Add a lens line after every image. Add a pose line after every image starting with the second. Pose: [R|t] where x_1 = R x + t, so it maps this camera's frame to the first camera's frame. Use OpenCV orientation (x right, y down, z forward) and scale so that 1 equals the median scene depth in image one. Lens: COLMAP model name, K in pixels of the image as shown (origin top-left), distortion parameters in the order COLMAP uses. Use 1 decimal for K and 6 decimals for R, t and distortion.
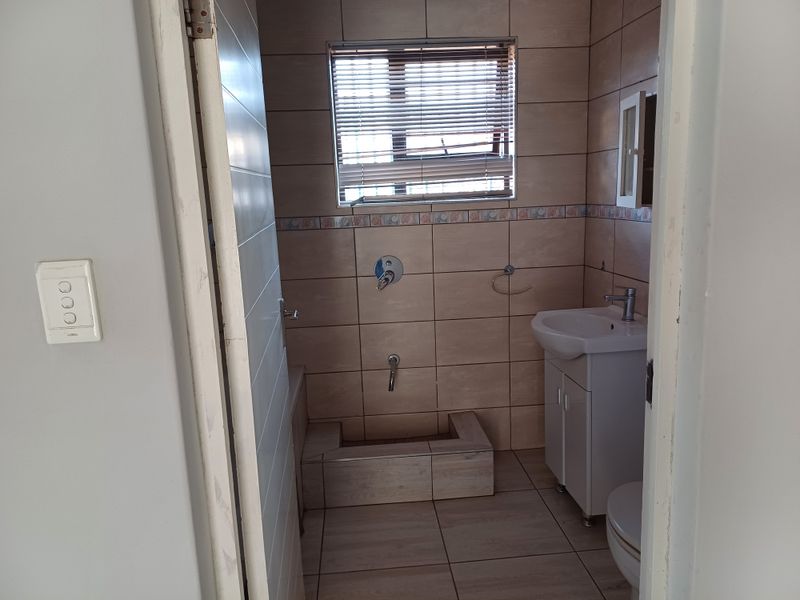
lens RADIAL K [[591.2, 0, 402.7], [0, 591.2, 300.0], [0, 0, 1]] dist [0.098088, -0.091994]
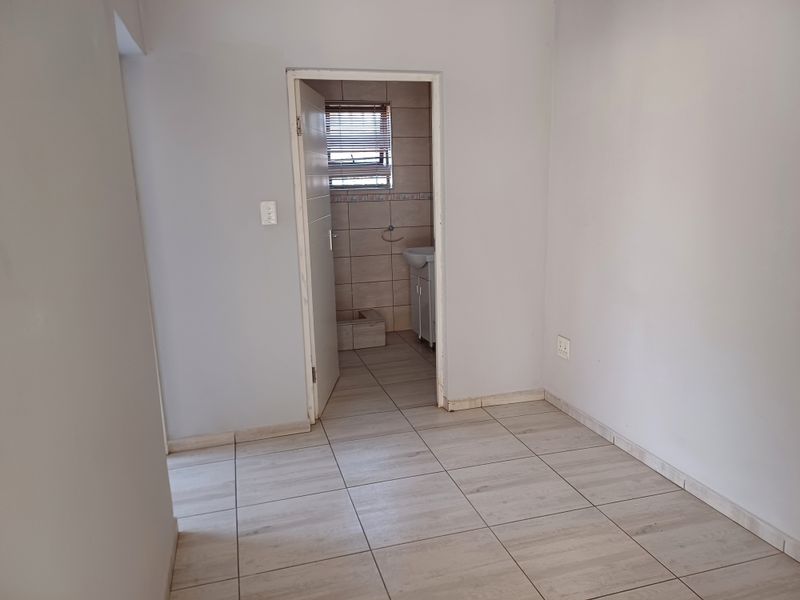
lens RADIAL K [[591.2, 0, 402.7], [0, 591.2, 300.0], [0, 0, 1]] dist [0.098088, -0.091994]
pose [[0.979913, -0.027192, 0.197562, -0.150859], [0.025810, 0.999621, 0.009564, 0.155069], [-0.197747, -0.004273, 0.980244, -0.794533]]
